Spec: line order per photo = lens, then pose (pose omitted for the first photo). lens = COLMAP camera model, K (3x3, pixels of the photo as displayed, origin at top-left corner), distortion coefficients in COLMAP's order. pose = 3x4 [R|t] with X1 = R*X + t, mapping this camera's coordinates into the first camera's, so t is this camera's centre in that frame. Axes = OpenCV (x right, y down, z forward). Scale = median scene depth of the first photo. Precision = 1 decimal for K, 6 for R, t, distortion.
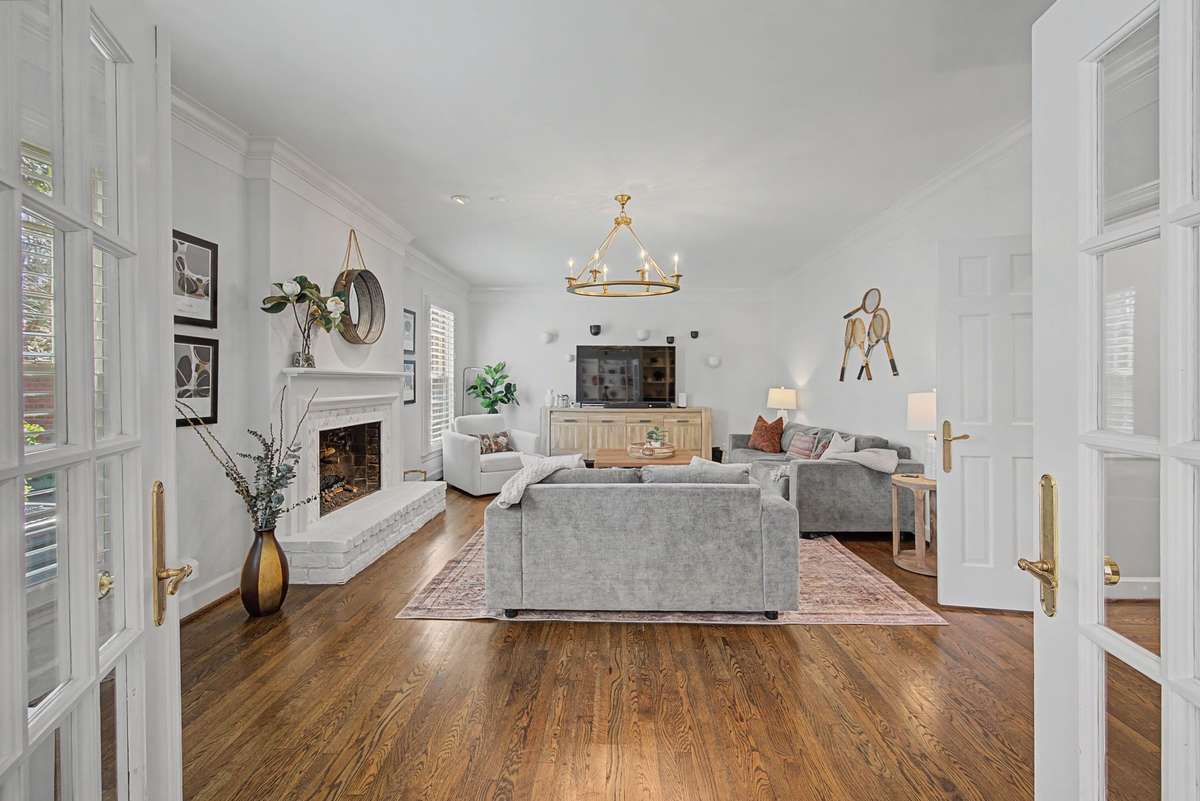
lens RADIAL K [[530.3, 0, 616.1], [0, 530.3, 381.4], [0, 0, 1]] dist [-0.001204, -0.000185]
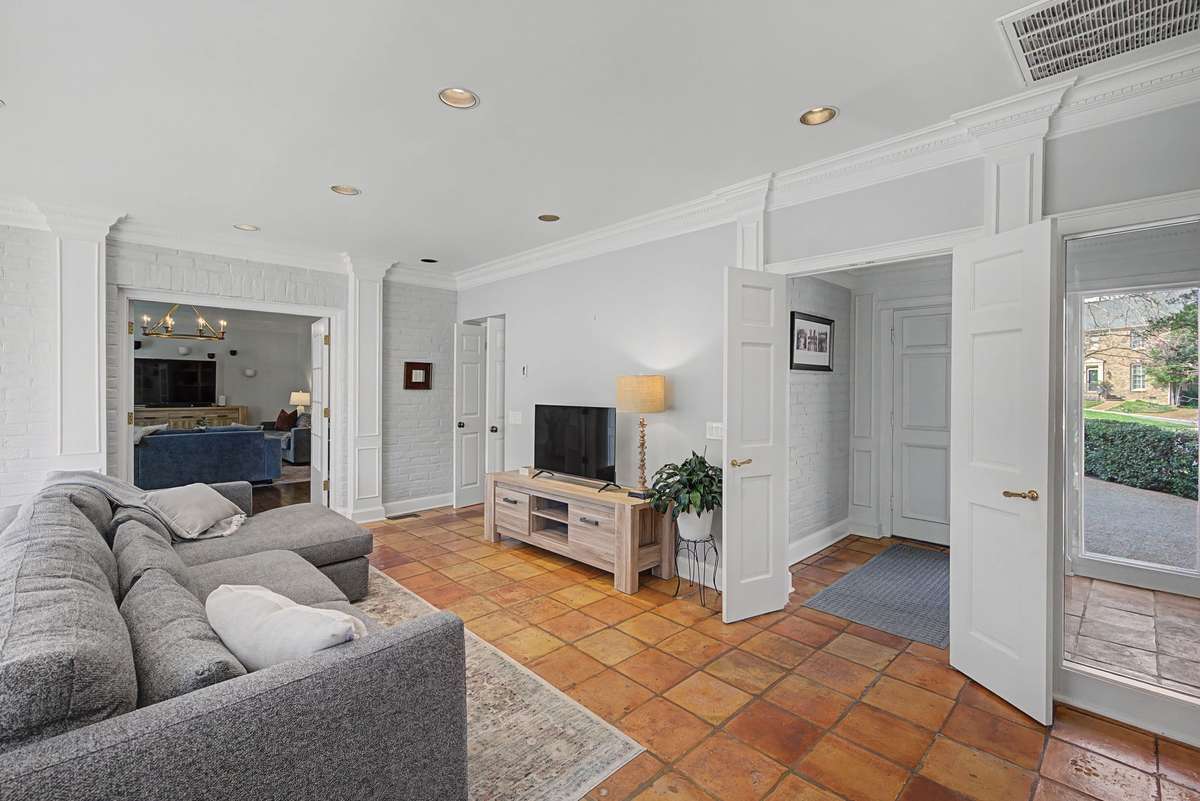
lens RADIAL K [[530.3, 0, 616.1], [0, 530.3, 381.4], [0, 0, 1]] dist [-0.001204, -0.000185]
pose [[0.714625, 0.012980, 0.699388, -0.217553], [-0.008860, 0.999916, -0.009504, -0.023843], [-0.699452, 0.000595, 0.714679, -1.426038]]
